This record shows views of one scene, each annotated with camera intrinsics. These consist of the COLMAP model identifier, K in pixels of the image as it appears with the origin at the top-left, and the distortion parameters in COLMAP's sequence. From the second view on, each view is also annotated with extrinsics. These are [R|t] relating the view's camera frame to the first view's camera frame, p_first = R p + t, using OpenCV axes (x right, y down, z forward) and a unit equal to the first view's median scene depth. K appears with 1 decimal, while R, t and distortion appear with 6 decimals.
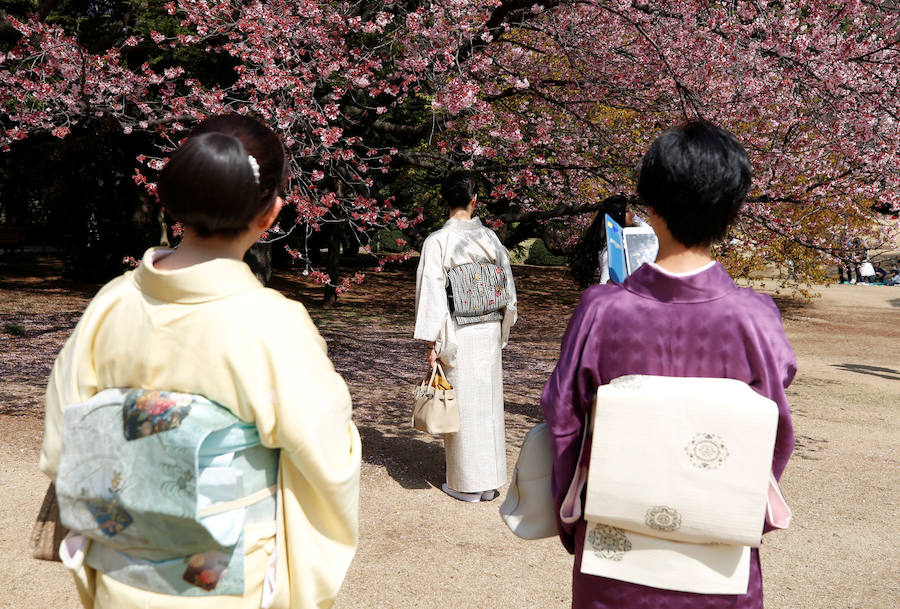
lens RADIAL K [[1047.8, 0, 450.3], [0, 1047.8, 304.4], [0, 0, 1]] dist [0.013116, 0.024826]
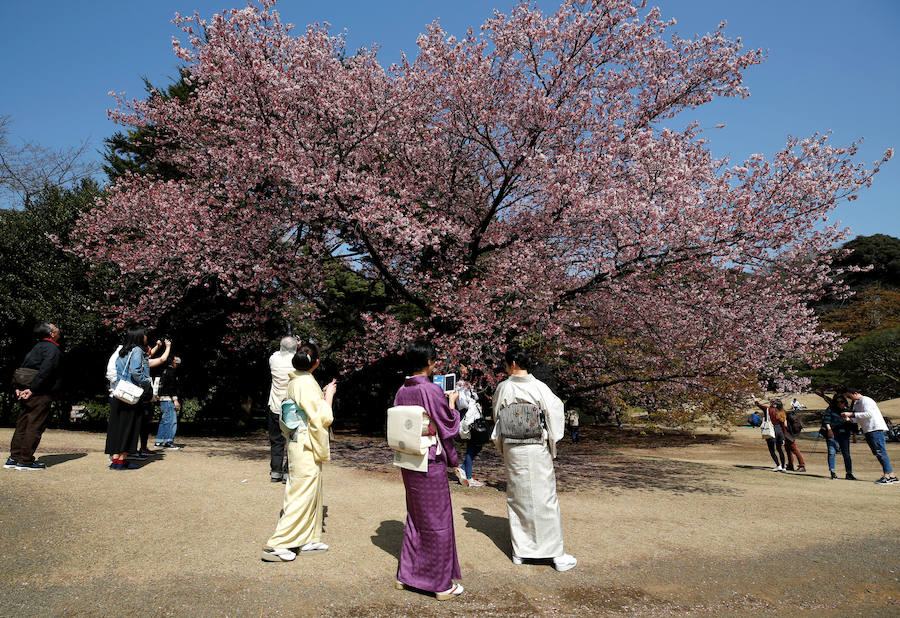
lens RADIAL K [[468.0, 0, 449.6], [0, 468.0, 309.7], [0, 0, 1]] dist [-0.000295, -0.000163]
pose [[0.981182, -0.065716, -0.181557, -0.026791], [0.017409, 0.966580, -0.255775, 0.029967], [0.192297, 0.247801, 0.949535, -0.092254]]
